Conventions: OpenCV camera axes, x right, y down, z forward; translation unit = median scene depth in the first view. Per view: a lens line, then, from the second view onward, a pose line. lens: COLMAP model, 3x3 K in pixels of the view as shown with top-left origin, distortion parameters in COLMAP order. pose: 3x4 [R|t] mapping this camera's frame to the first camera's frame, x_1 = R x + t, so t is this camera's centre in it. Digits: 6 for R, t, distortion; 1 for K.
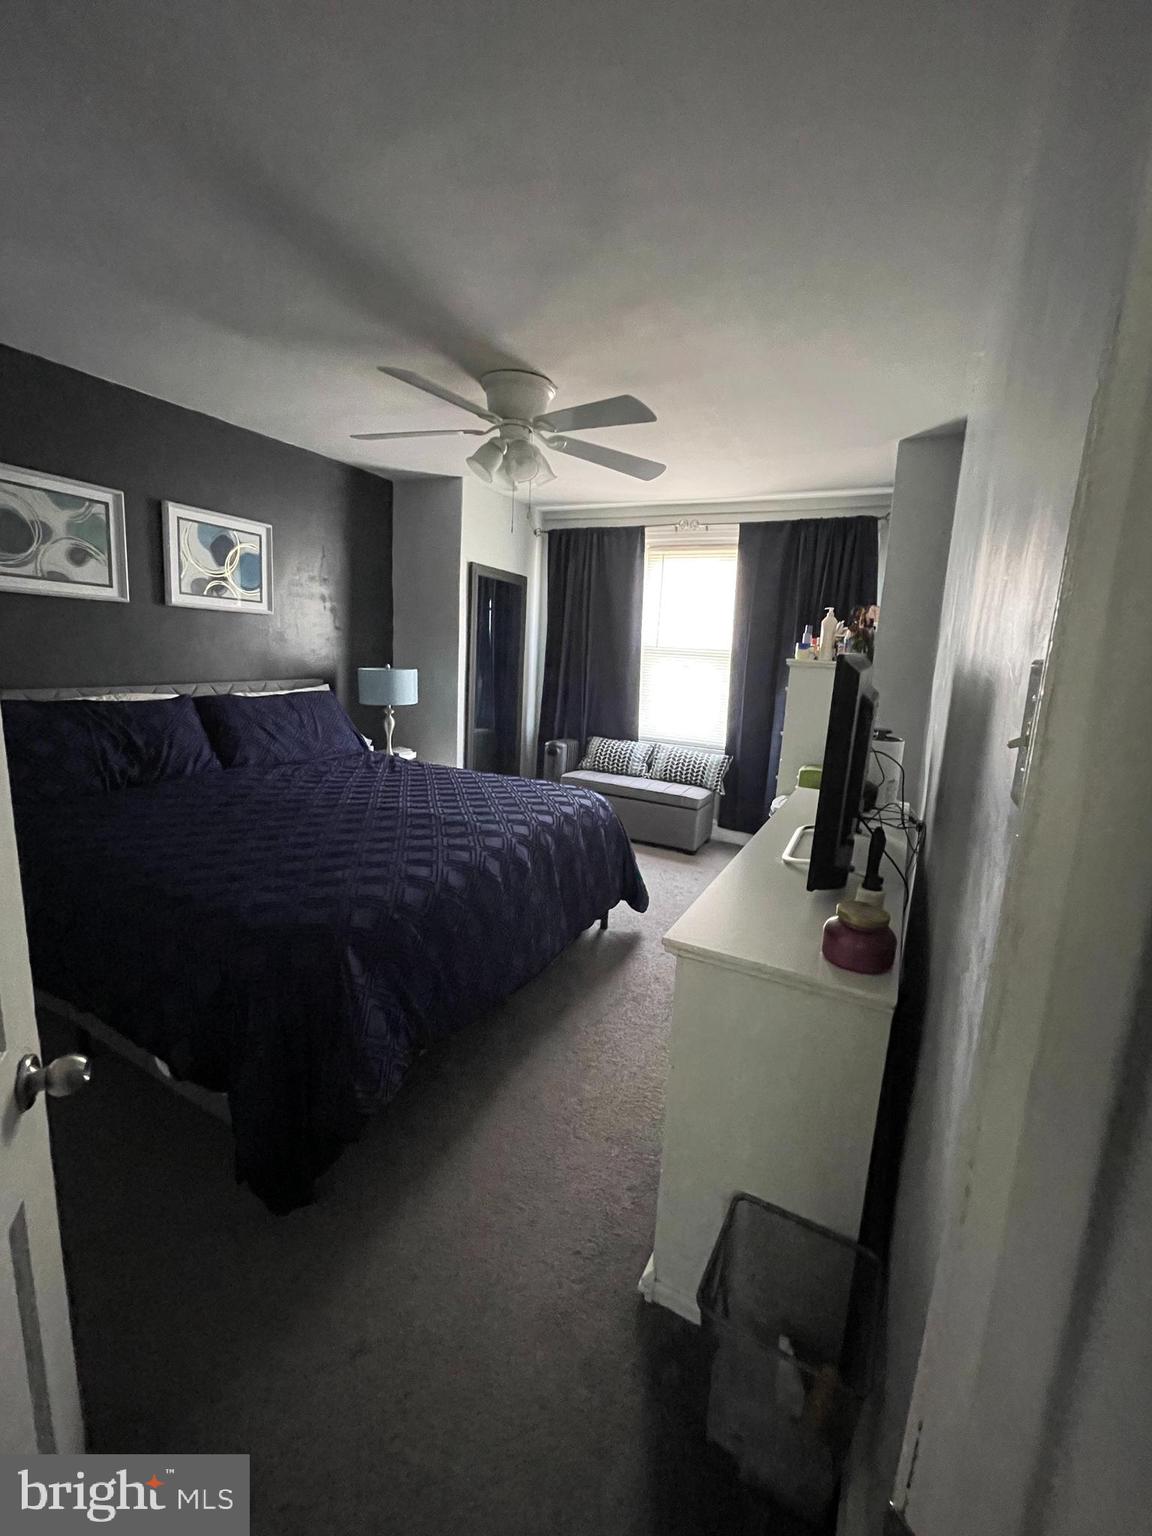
lens RADIAL K [[642.2, 0, 573.1], [0, 642.2, 759.1], [0, 0, 1]] dist [0.009067, 0.000367]
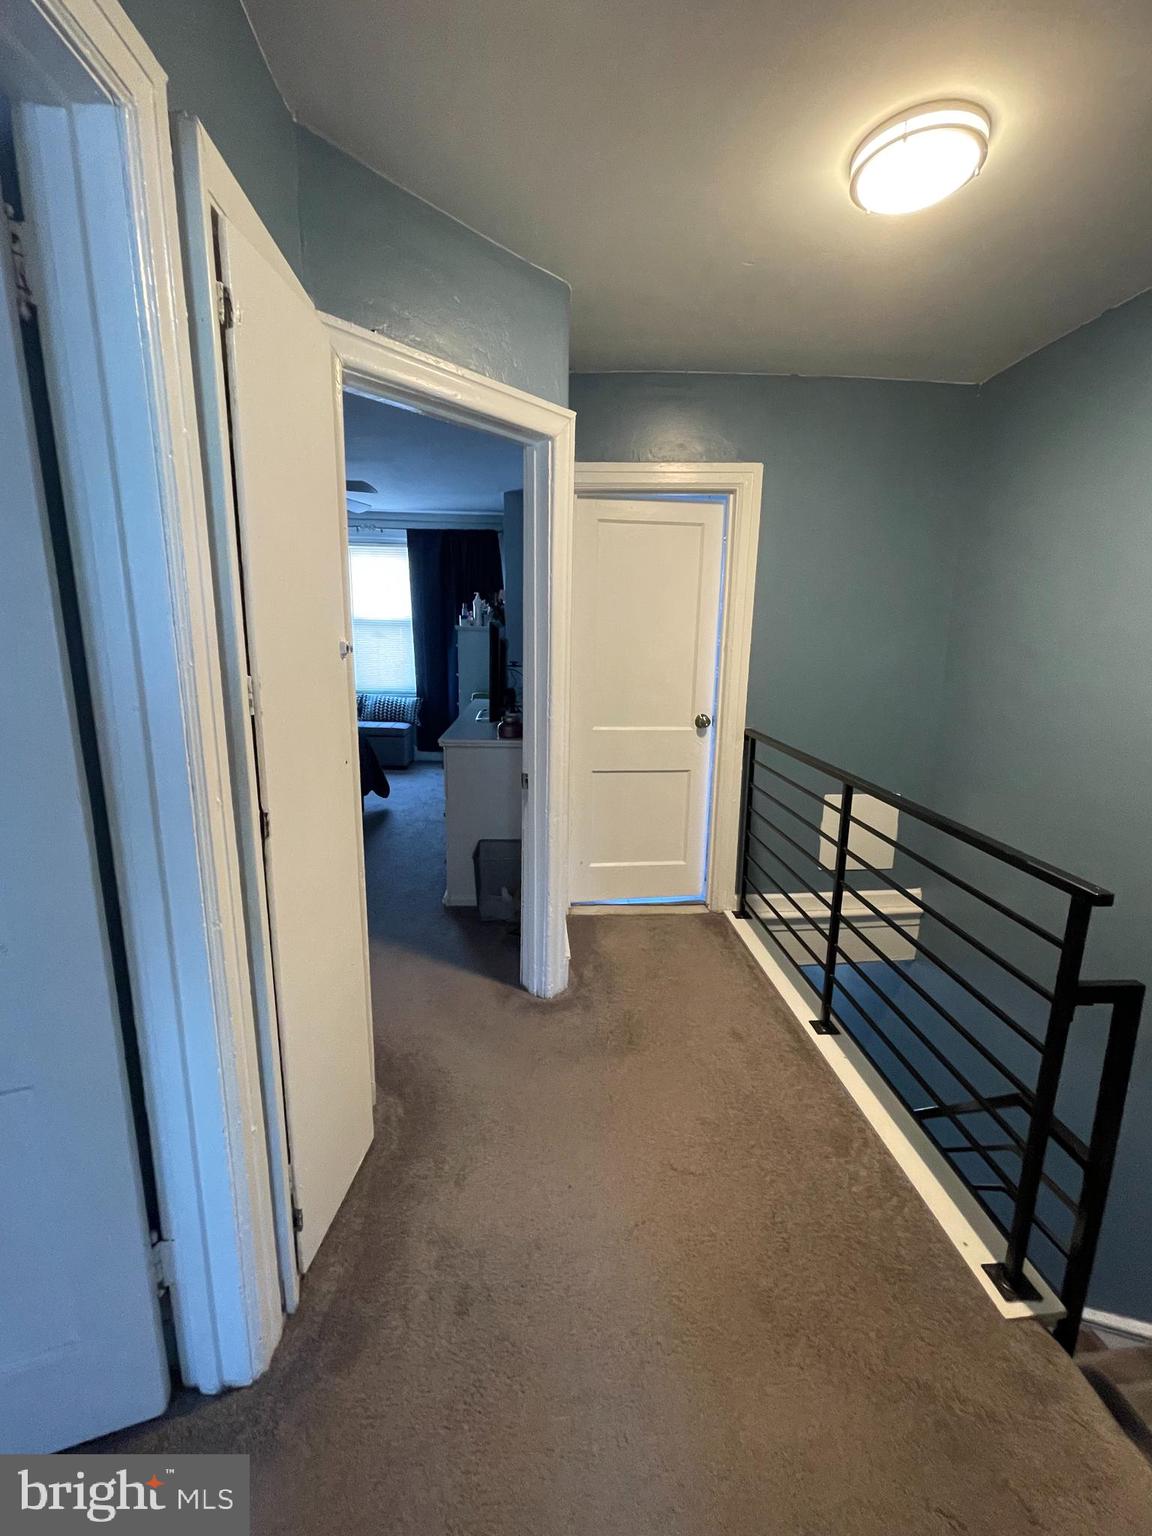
lens RADIAL K [[642.2, 0, 572.8], [0, 642.2, 761.5], [0, 0, 1]] dist [0.009067, 0.000367]
pose [[0.862400, -0.136112, 0.487585, -0.199482], [0.111751, 0.990601, 0.078877, 0.069951], [-0.493738, -0.013535, 0.869505, -0.441597]]
